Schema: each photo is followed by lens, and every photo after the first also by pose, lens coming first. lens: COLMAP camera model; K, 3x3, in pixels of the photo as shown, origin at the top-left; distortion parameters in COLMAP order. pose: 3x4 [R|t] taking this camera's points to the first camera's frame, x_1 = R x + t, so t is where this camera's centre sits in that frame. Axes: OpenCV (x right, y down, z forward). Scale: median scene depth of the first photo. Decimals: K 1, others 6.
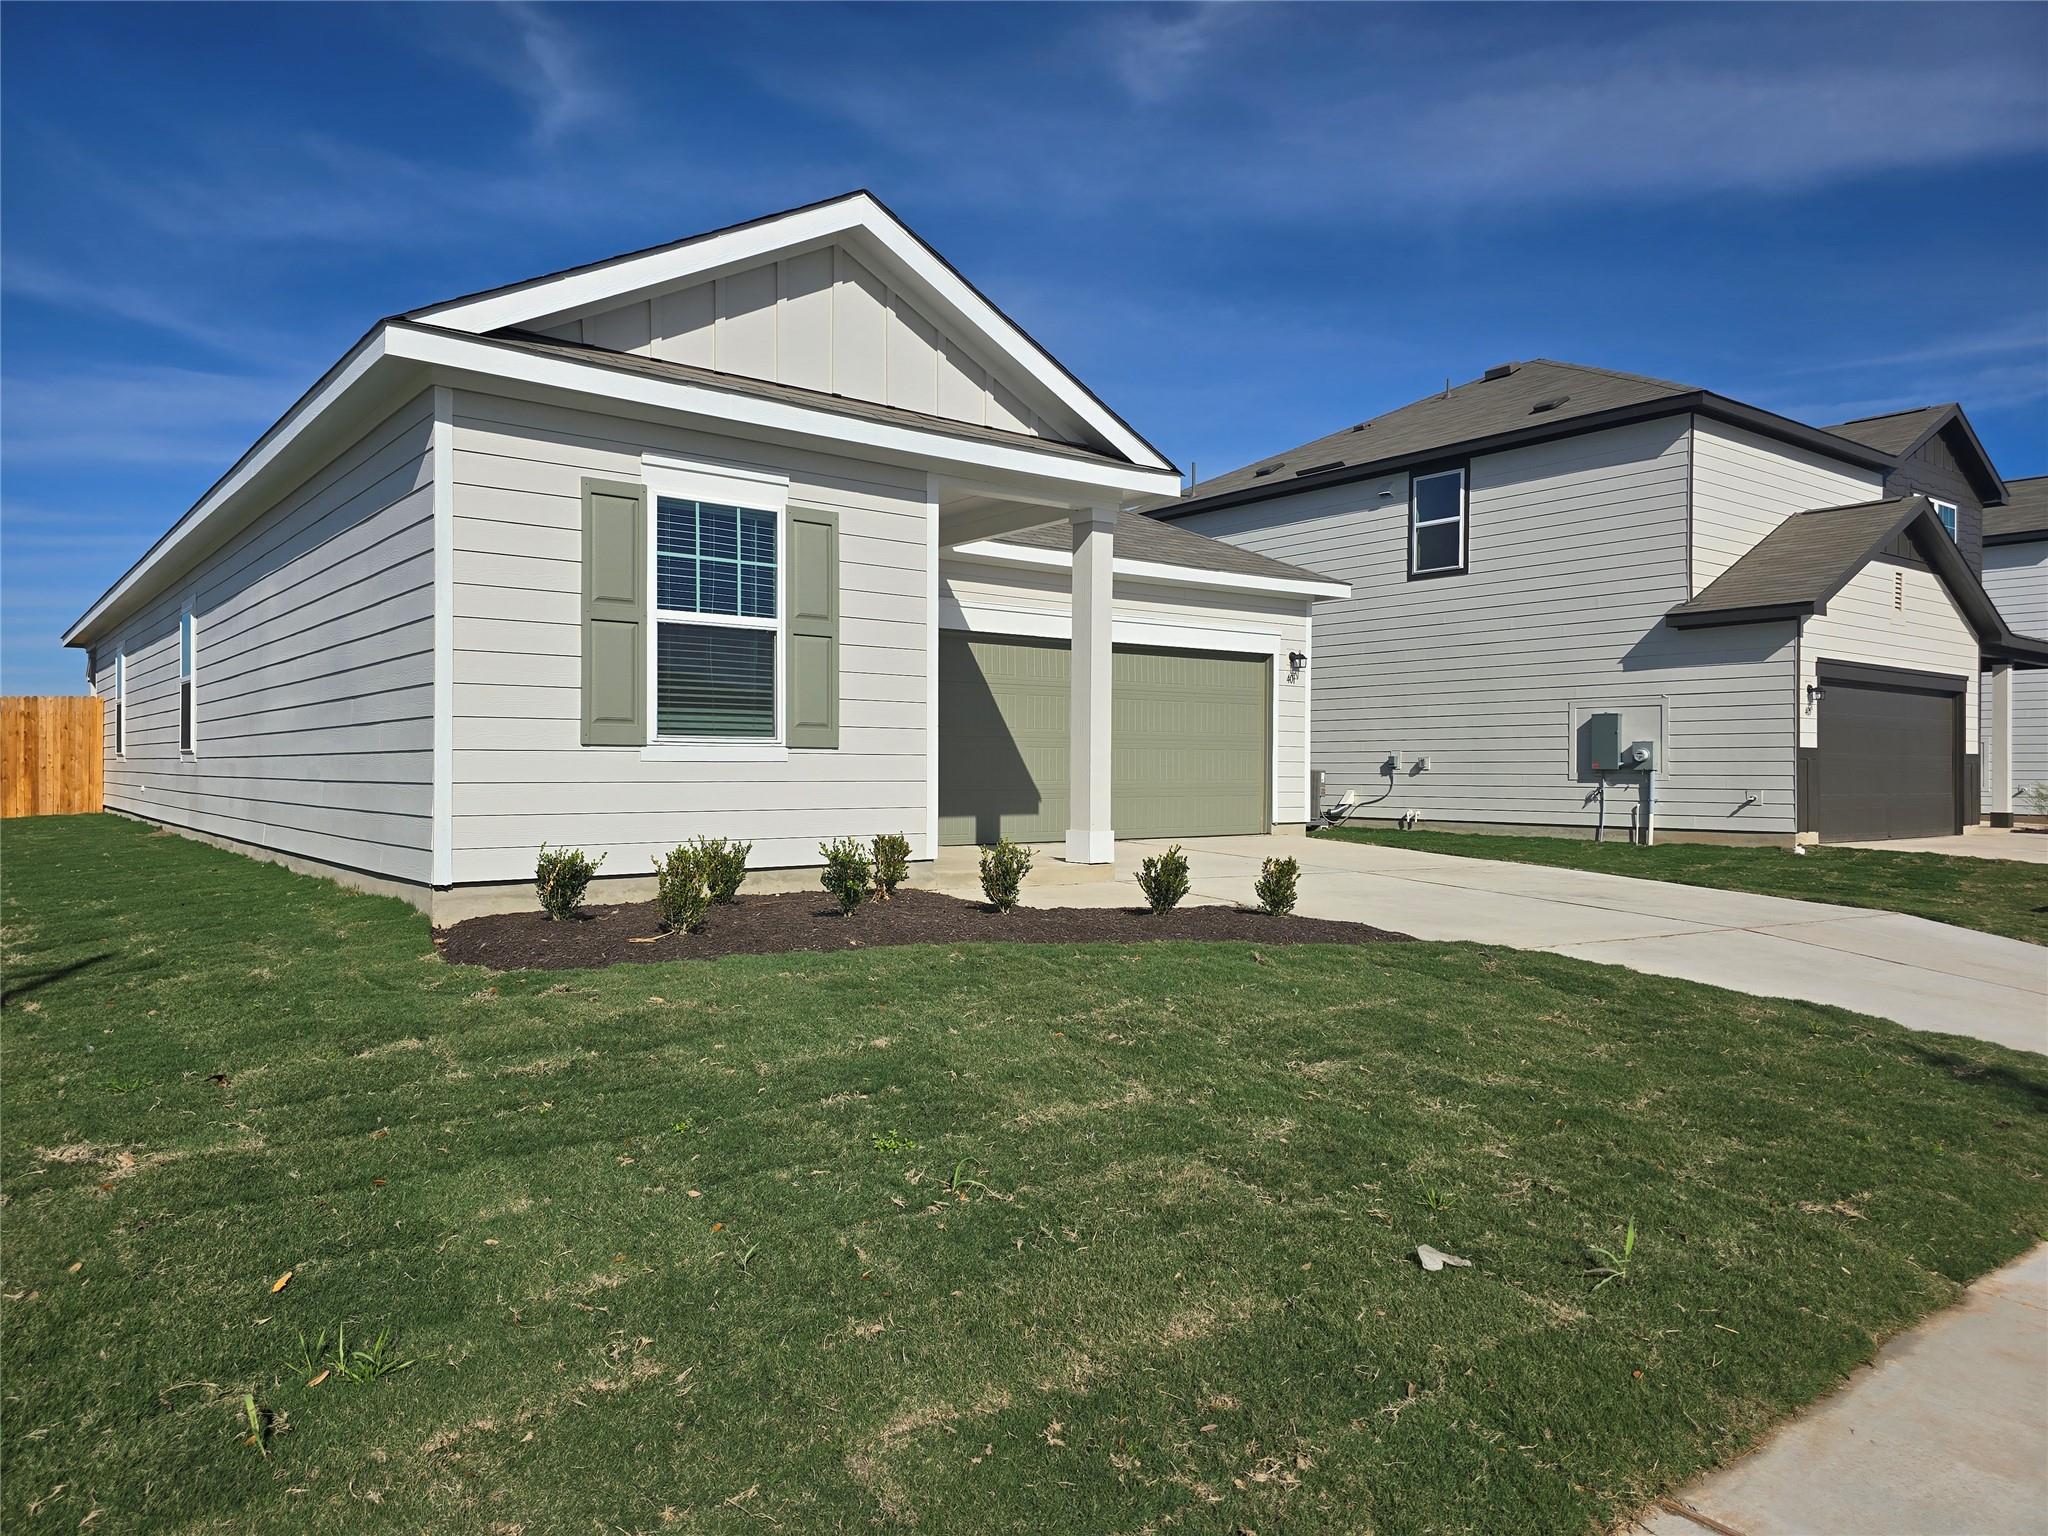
lens RADIAL K [[1366.5, 0, 1013.8], [0, 1366.5, 778.9], [0, 0, 1]] dist [0.095451, -0.097156]
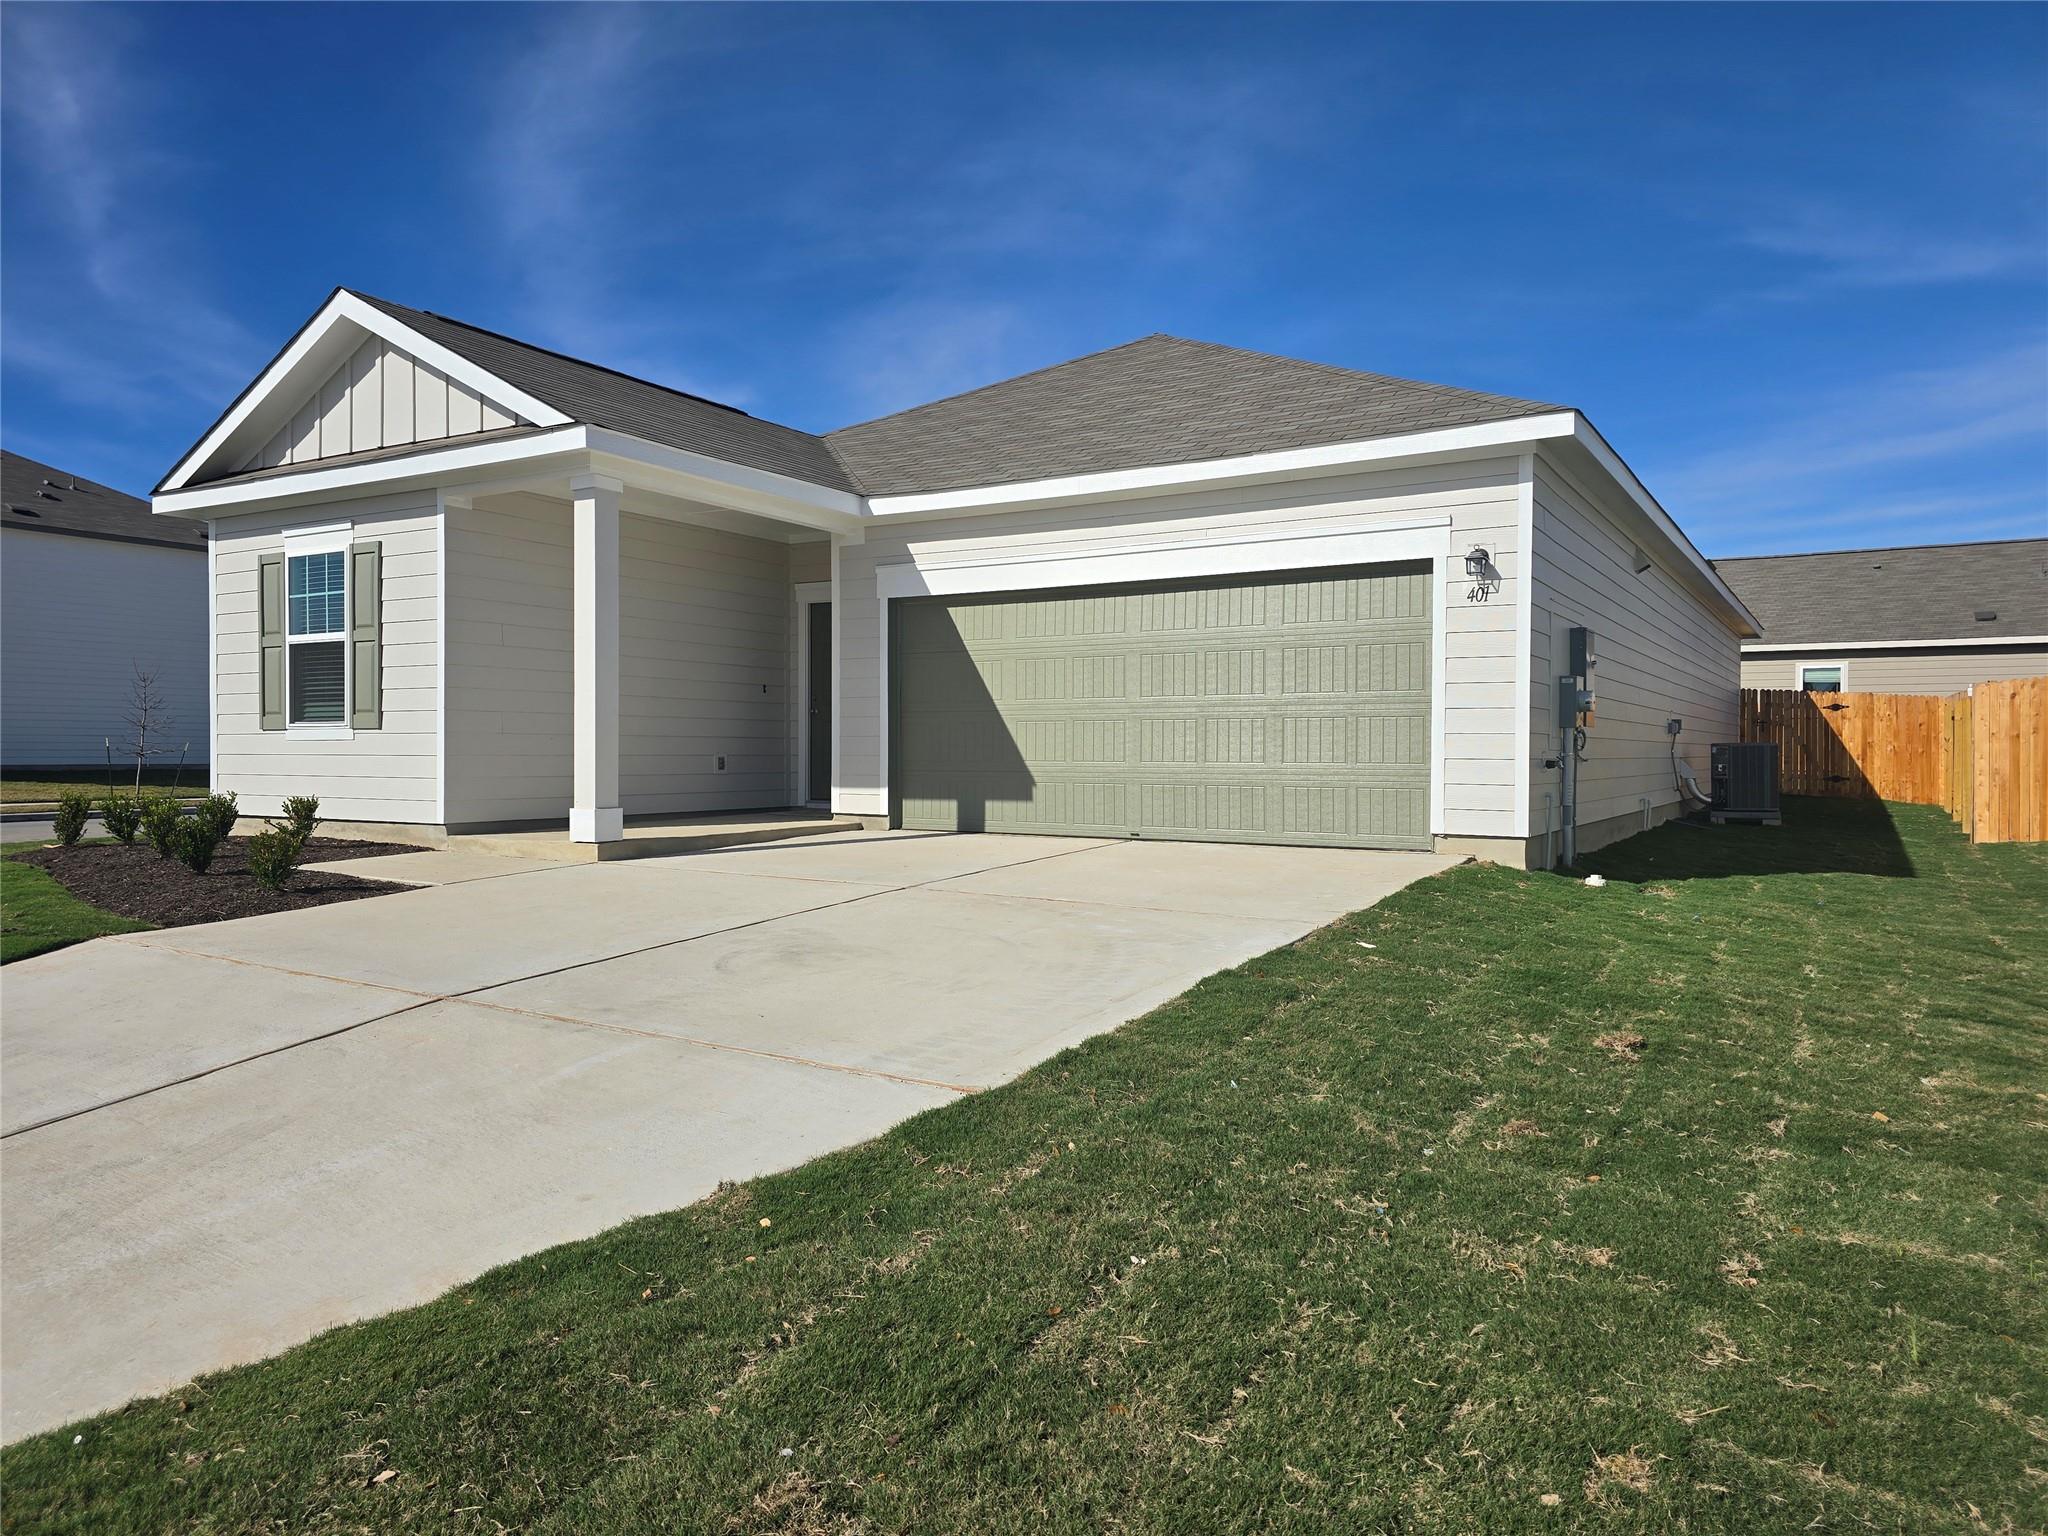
lens RADIAL K [[1362.7, 0, 1024.0], [0, 1362.7, 768.0], [0, 0, 1]] dist [0.044417, -0.002195]
pose [[0.353063, 0.007098, -0.935573, 1.257039], [-0.009137, 0.999950, 0.004138, 0.002987], [0.935555, 0.007088, 0.353110, 1.106350]]
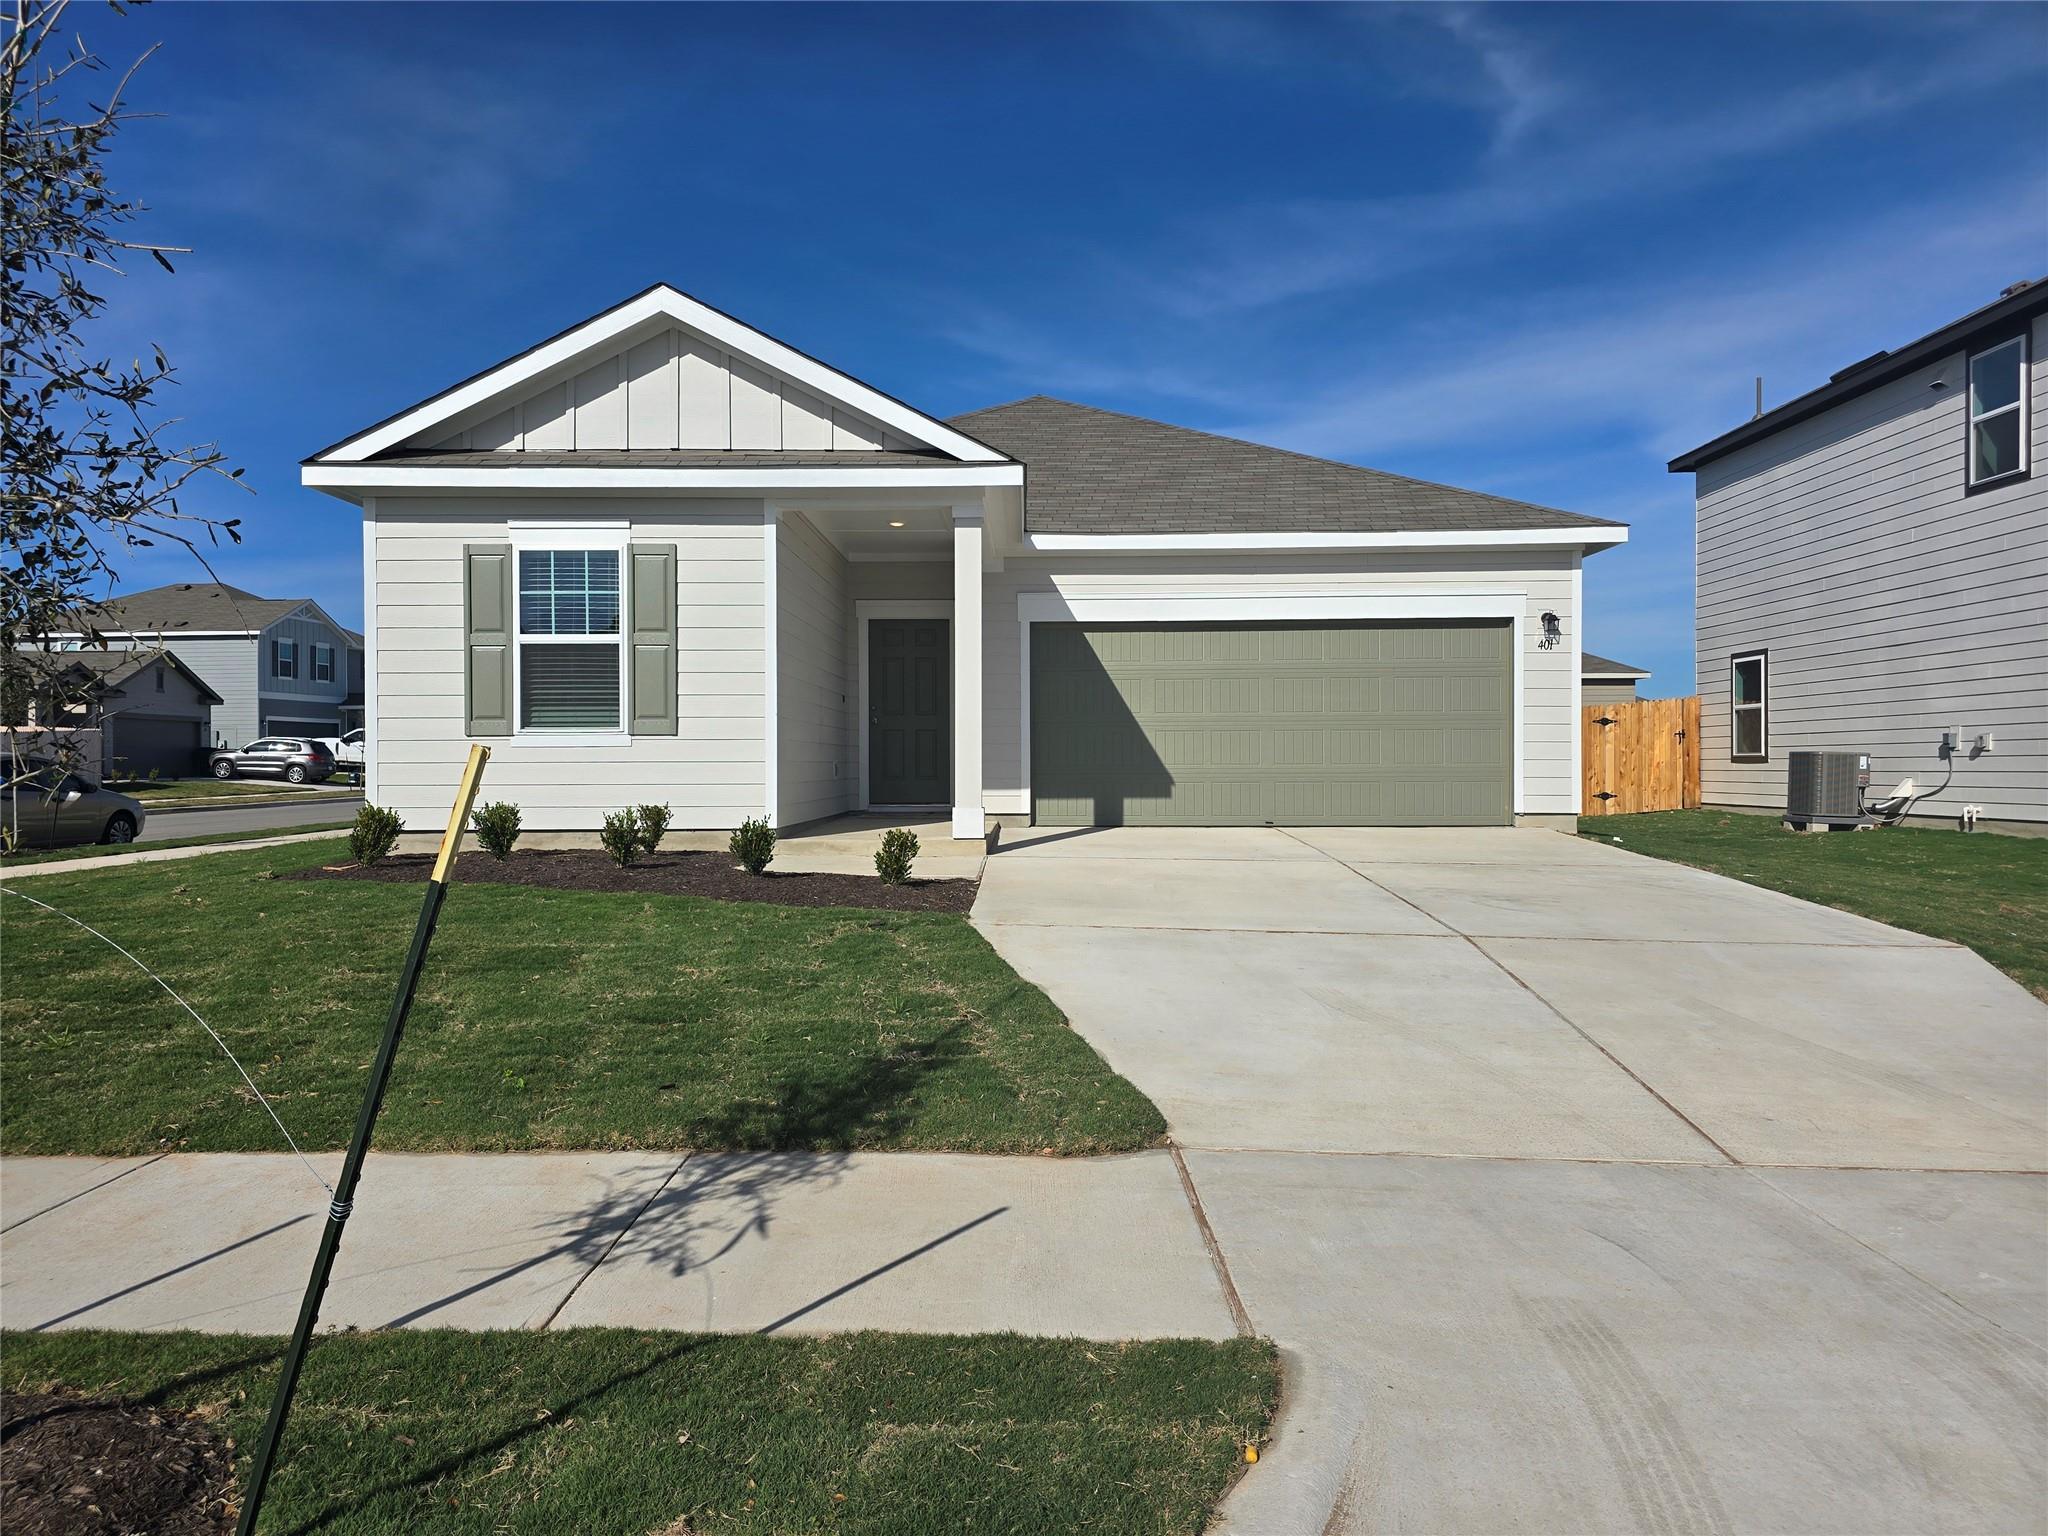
lens RADIAL K [[1366.5, 0, 1013.8], [0, 1366.5, 778.9], [0, 0, 1]] dist [0.095451, -0.097156]
pose [[0.777557, -0.001550, -0.628811, 0.884751], [0.002079, 0.999998, 0.000106, 0.017712], [0.628809, -0.001390, 0.777559, 0.228418]]
